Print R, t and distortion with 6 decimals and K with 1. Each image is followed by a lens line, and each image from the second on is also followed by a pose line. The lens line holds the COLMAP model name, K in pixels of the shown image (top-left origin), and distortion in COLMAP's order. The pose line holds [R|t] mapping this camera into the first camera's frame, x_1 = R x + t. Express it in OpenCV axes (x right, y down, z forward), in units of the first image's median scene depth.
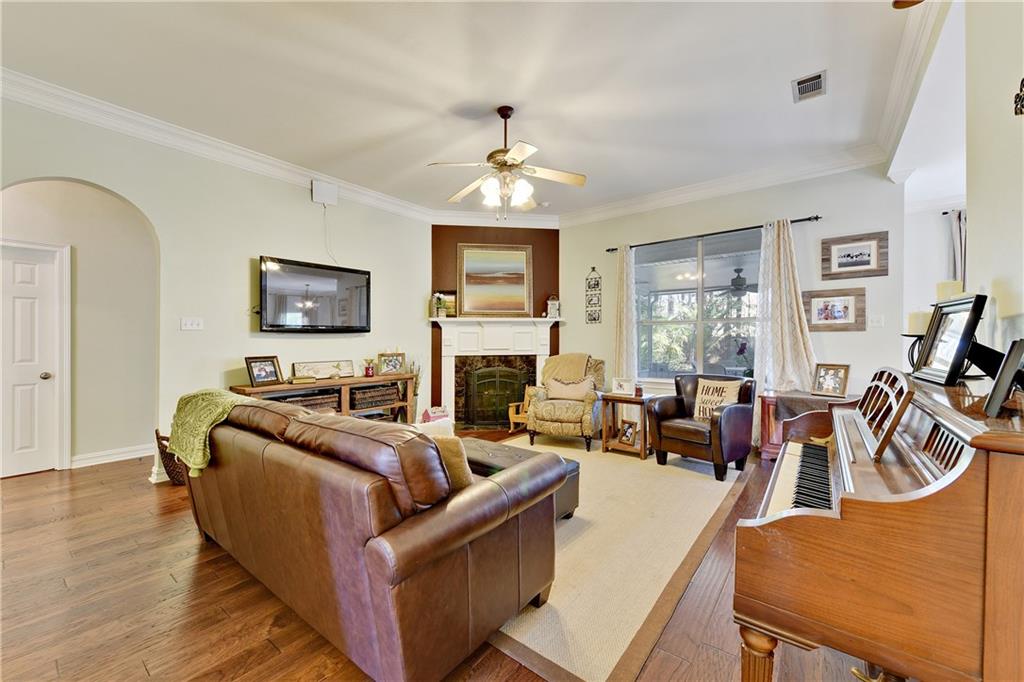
lens RADIAL K [[399.3, 0, 511.6], [0, 399.3, 341.9], [0, 0, 1]] dist [0.000758, 0.000114]
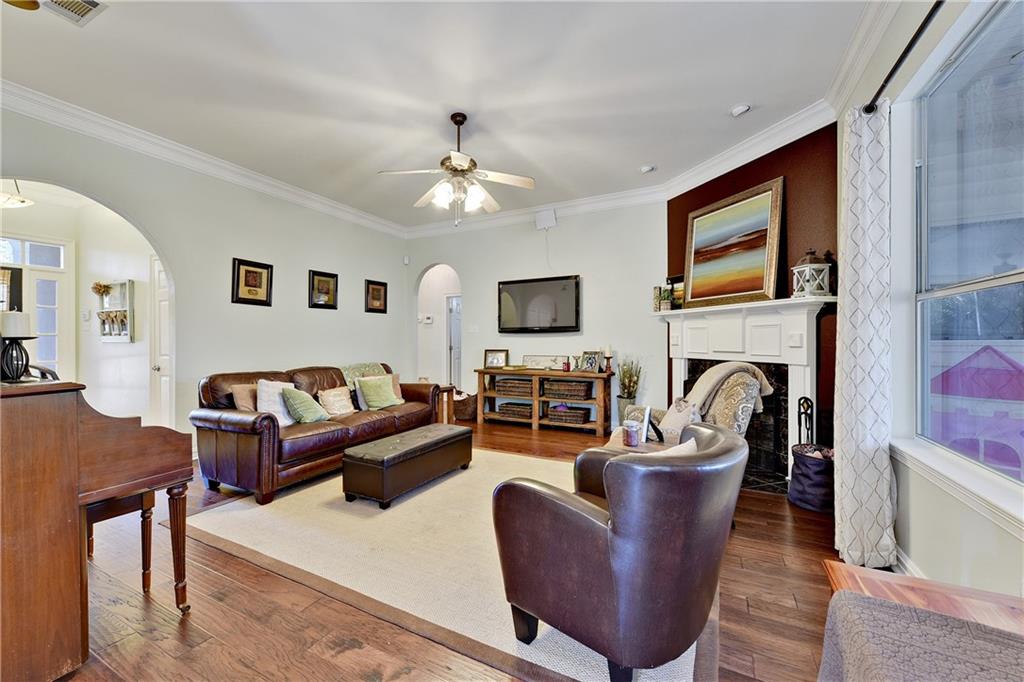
lens RADIAL K [[399.3, 0, 509.8], [0, 399.3, 340.8], [0, 0, 1]] dist [0.000758, 0.000114]
pose [[0.191067, 0.008767, -0.981538, 0.799460], [-0.000532, 0.999961, 0.008828, -0.008737], [0.981577, -0.001164, 0.191065, 0.725231]]
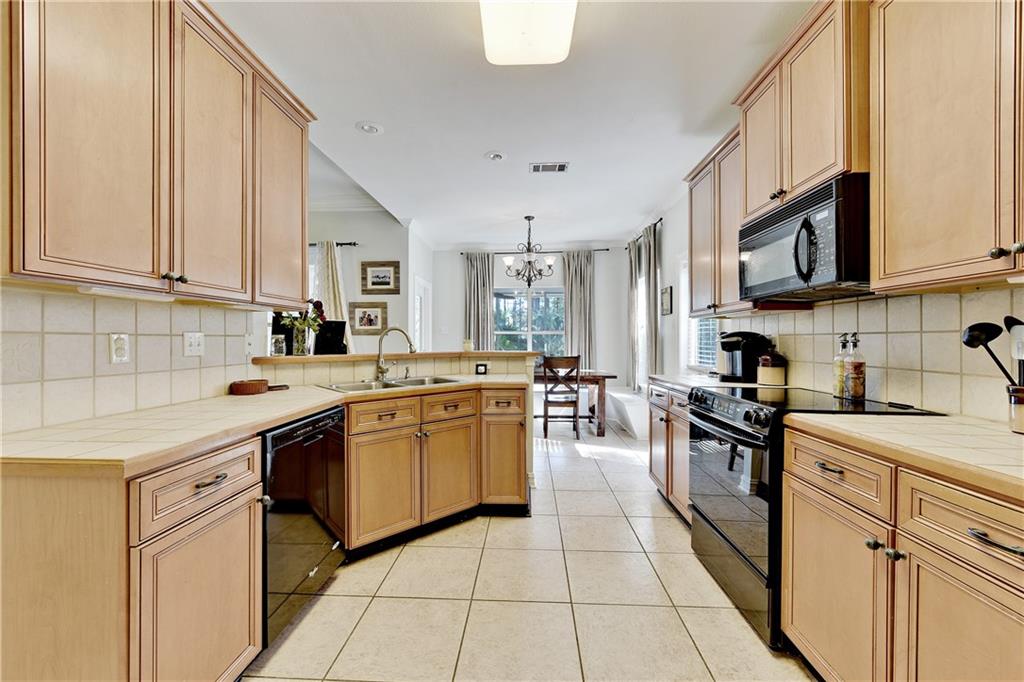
lens RADIAL K [[399.3, 0, 510.8], [0, 399.3, 341.5], [0, 0, 1]] dist [0.000758, 0.000114]
pose [[0.819393, 0.000170, 0.573232, 0.437815], [0.001645, 0.999995, -0.002648, -0.002003], [-0.573230, 0.003113, 0.819389, -0.292081]]
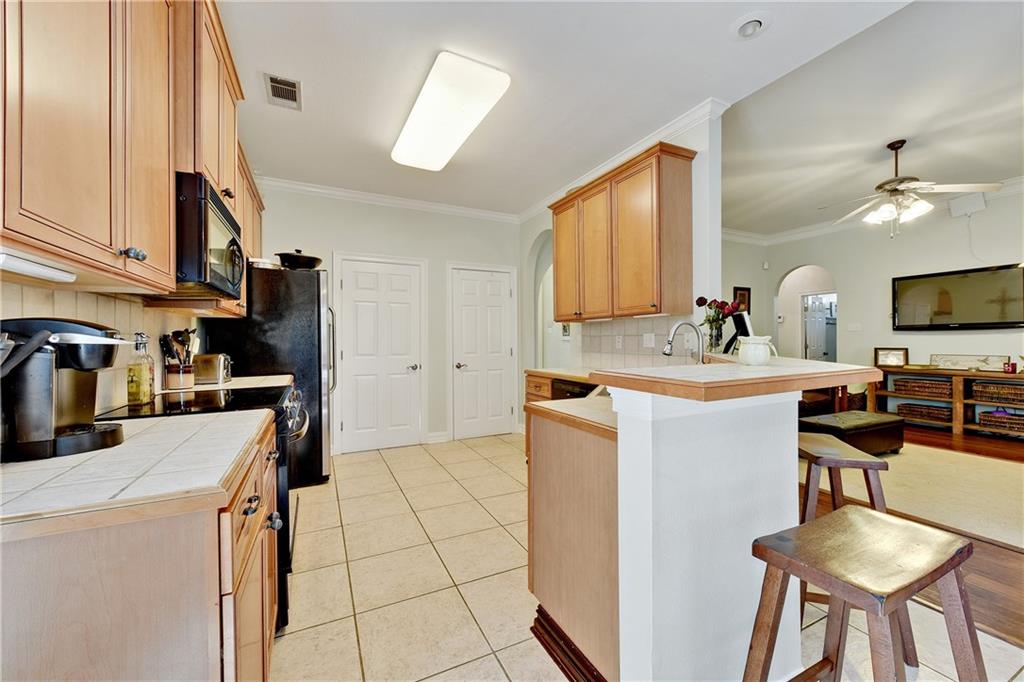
lens RADIAL K [[399.3, 0, 513.2], [0, 399.3, 337.5], [0, 0, 1]] dist [0.000758, 0.000114]
pose [[-0.437247, 0.001732, -0.899340, 1.204377], [0.006899, 0.999975, -0.001428, -0.007816], [0.899315, -0.006830, -0.437249, 0.384498]]
